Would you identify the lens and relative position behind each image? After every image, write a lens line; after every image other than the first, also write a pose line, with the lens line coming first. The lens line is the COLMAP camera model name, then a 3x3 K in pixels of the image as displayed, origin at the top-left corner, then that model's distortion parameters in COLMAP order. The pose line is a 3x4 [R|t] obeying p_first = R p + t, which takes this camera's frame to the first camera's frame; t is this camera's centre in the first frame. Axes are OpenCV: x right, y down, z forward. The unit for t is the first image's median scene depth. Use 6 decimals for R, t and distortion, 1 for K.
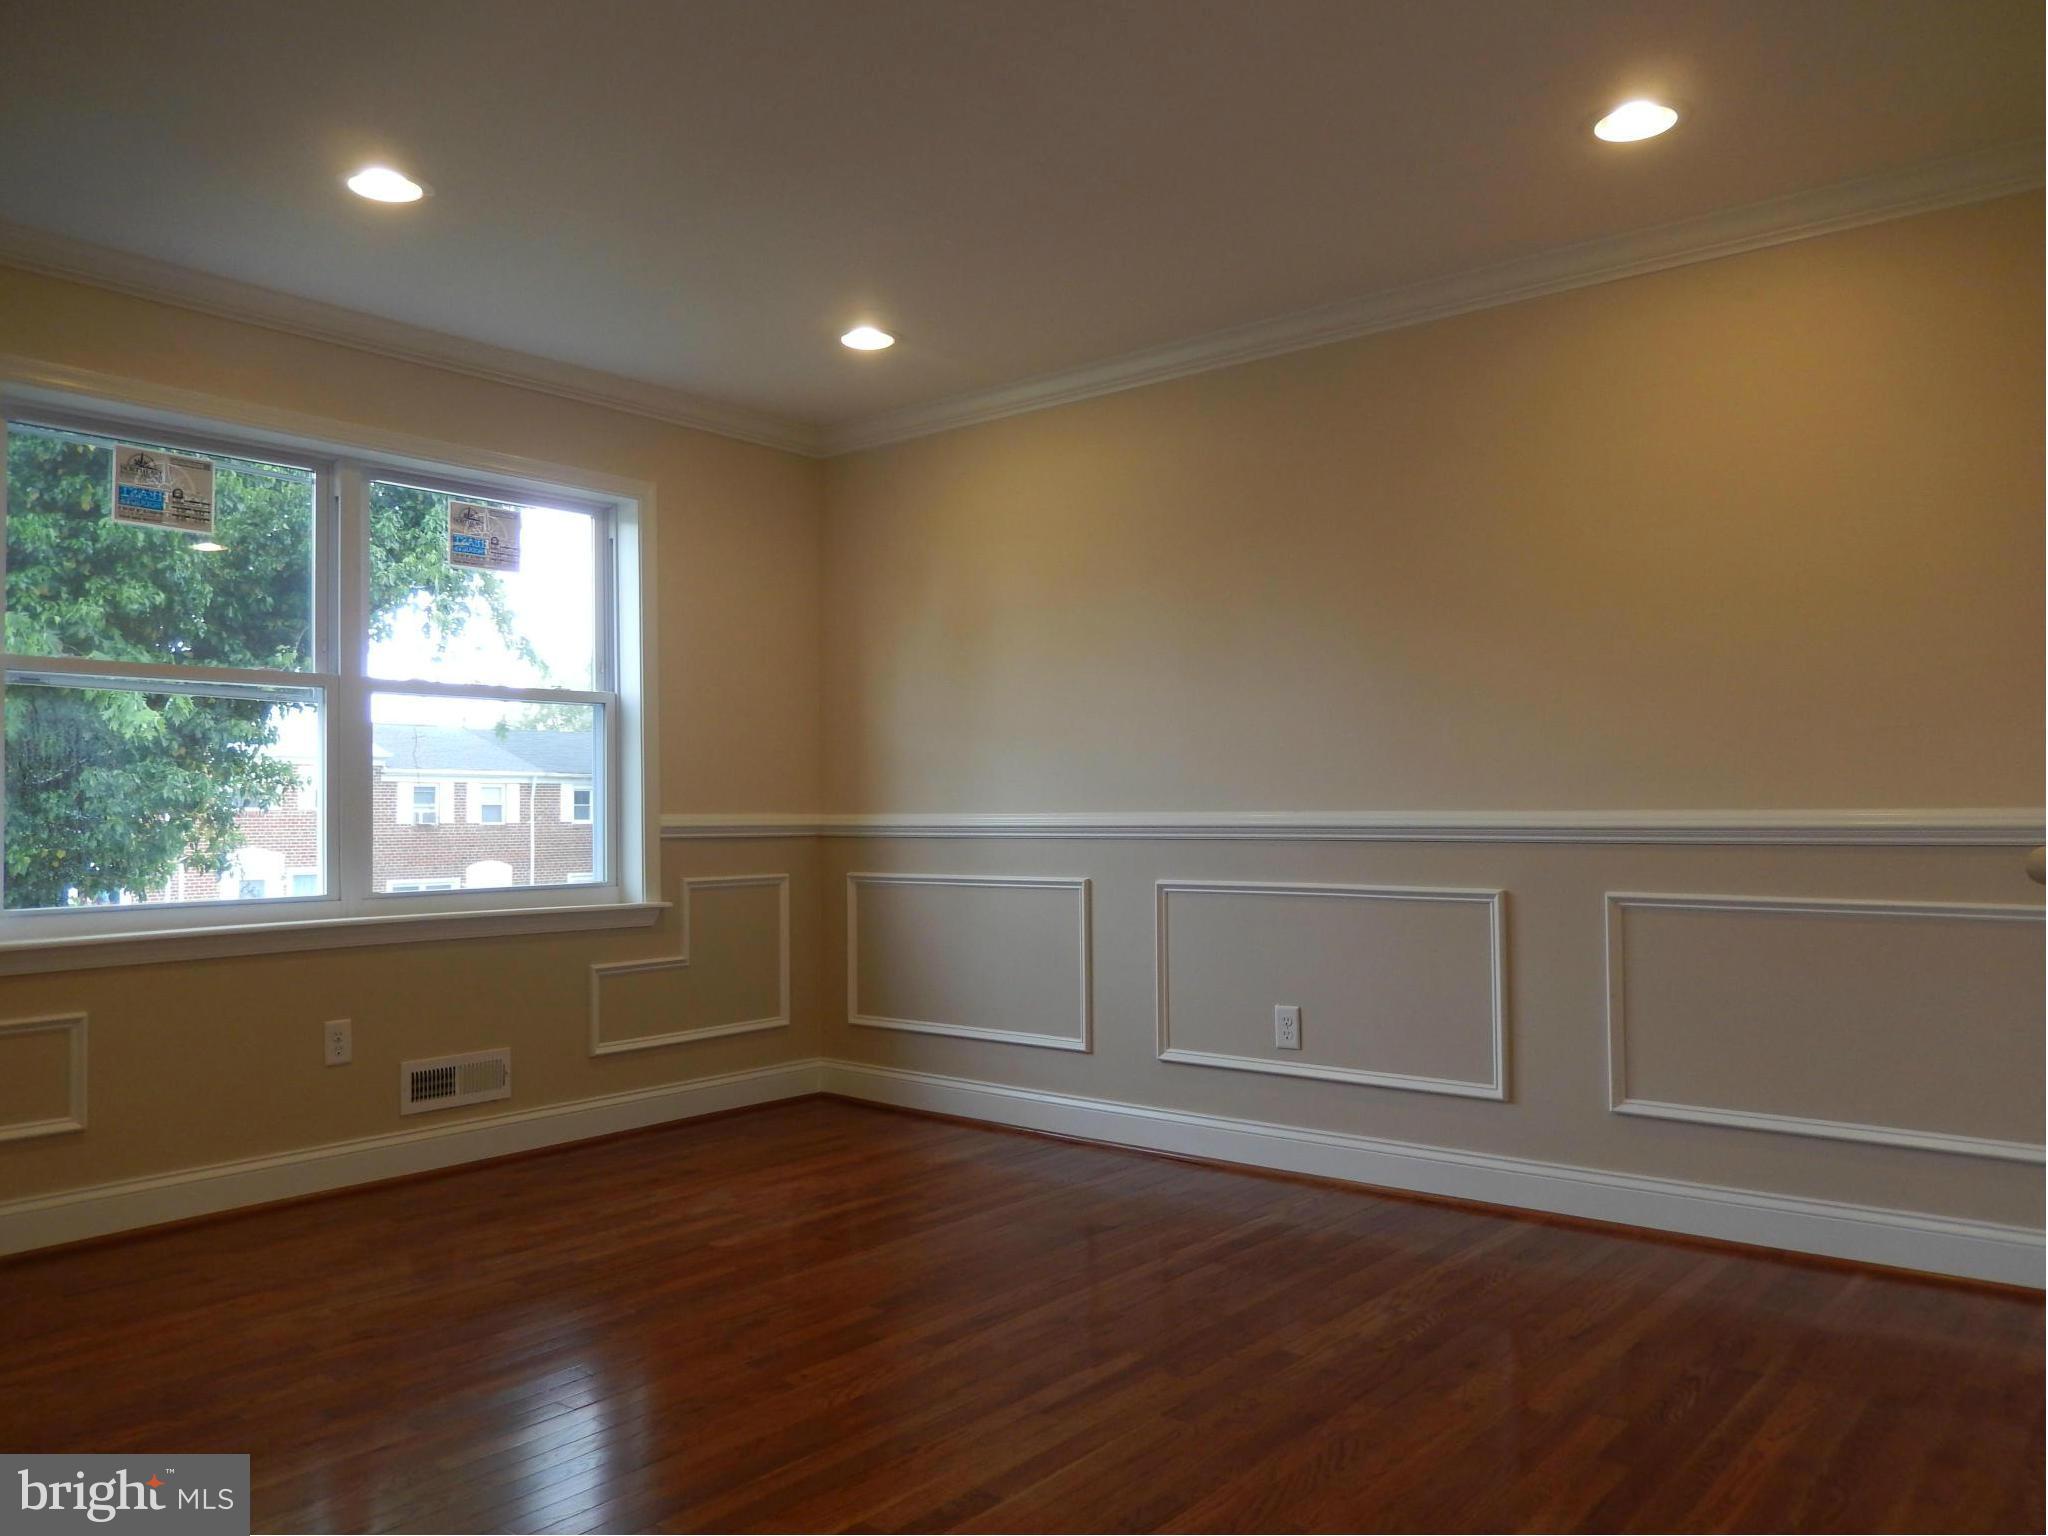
lens RADIAL K [[1461.1, 0, 955.7], [0, 1461.1, 778.3], [0, 0, 1]] dist [-0.062398, -0.001291]
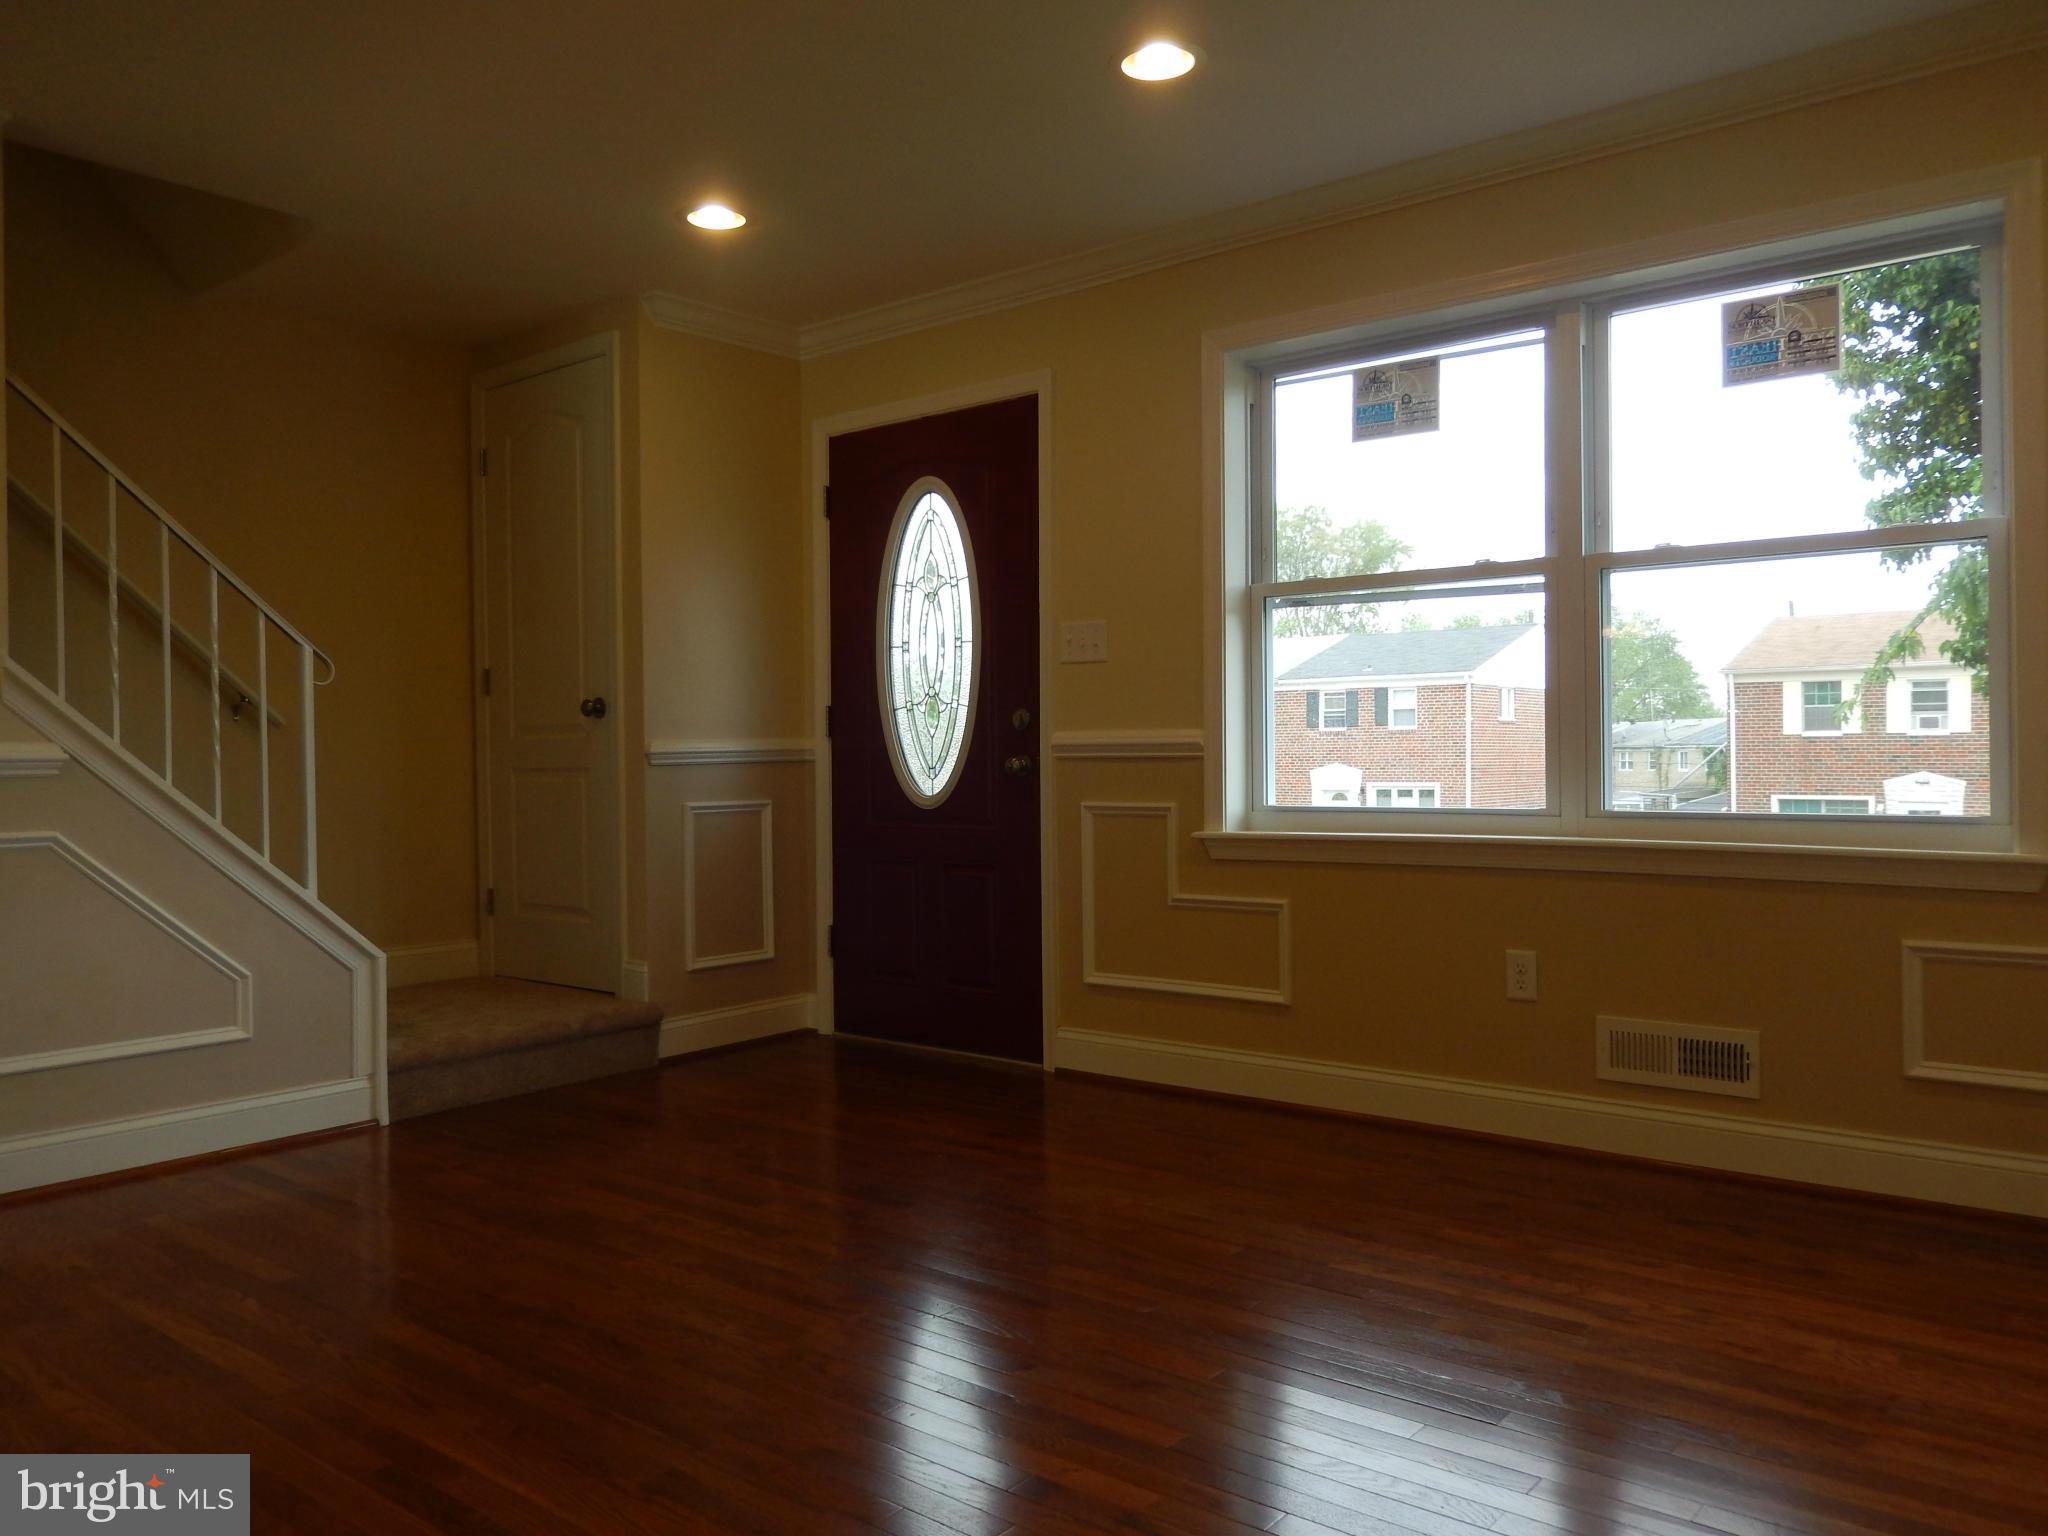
lens RADIAL K [[1551.1, 0, 1013.8], [0, 1551.1, 755.0], [0, 0, 1]] dist [0.006645, -0.012914]
pose [[-0.026023, 0.021959, -0.999420, 0.505699], [0.046832, 0.998688, 0.020723, 0.012950], [0.998564, -0.046266, -0.027017, 0.686676]]
